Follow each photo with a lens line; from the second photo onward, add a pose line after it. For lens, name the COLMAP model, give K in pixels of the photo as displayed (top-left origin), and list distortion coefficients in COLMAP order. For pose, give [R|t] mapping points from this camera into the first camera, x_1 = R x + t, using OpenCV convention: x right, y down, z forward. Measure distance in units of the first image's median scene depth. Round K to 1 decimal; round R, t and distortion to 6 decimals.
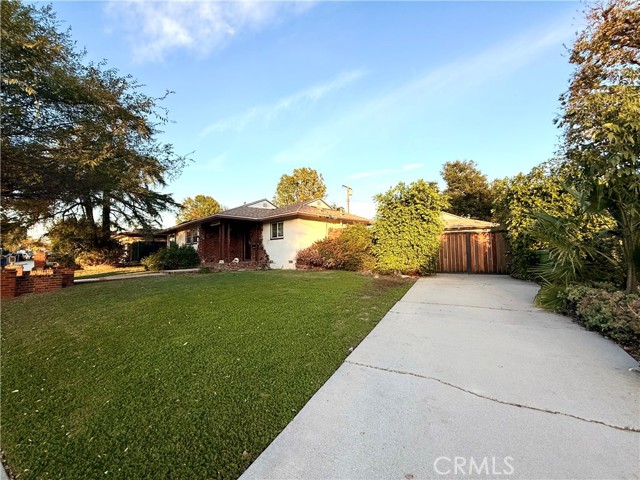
lens RADIAL K [[256.9, 0, 332.2], [0, 256.9, 234.4], [0, 0, 1]] dist [-0.003272, -0.000325]
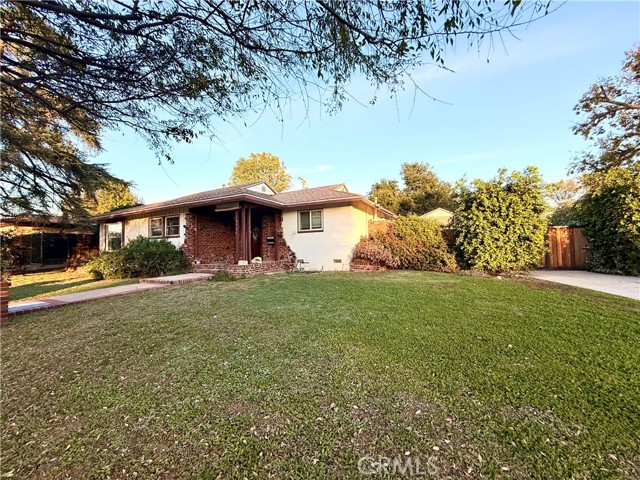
lens RADIAL K [[256.9, 0, 318.4], [0, 256.9, 239.3], [0, 0, 1]] dist [-0.003272, -0.000325]
pose [[0.950374, 0.009505, 0.310963, -0.411625], [-0.017203, 0.999609, 0.022021, 0.021744], [-0.310633, -0.026278, 0.950167, 0.239867]]
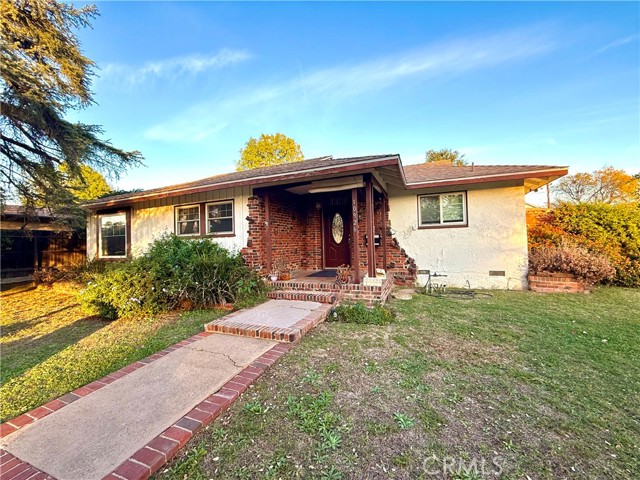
lens RADIAL K [[256.9, 0, 317.1], [0, 256.9, 240.4], [0, 0, 1]] dist [-0.003272, -0.000325]
pose [[0.925266, -0.002158, 0.379313, -0.600790], [-0.015520, 0.998931, 0.043541, 0.024167], [-0.379002, -0.046174, 0.924243, 0.594430]]
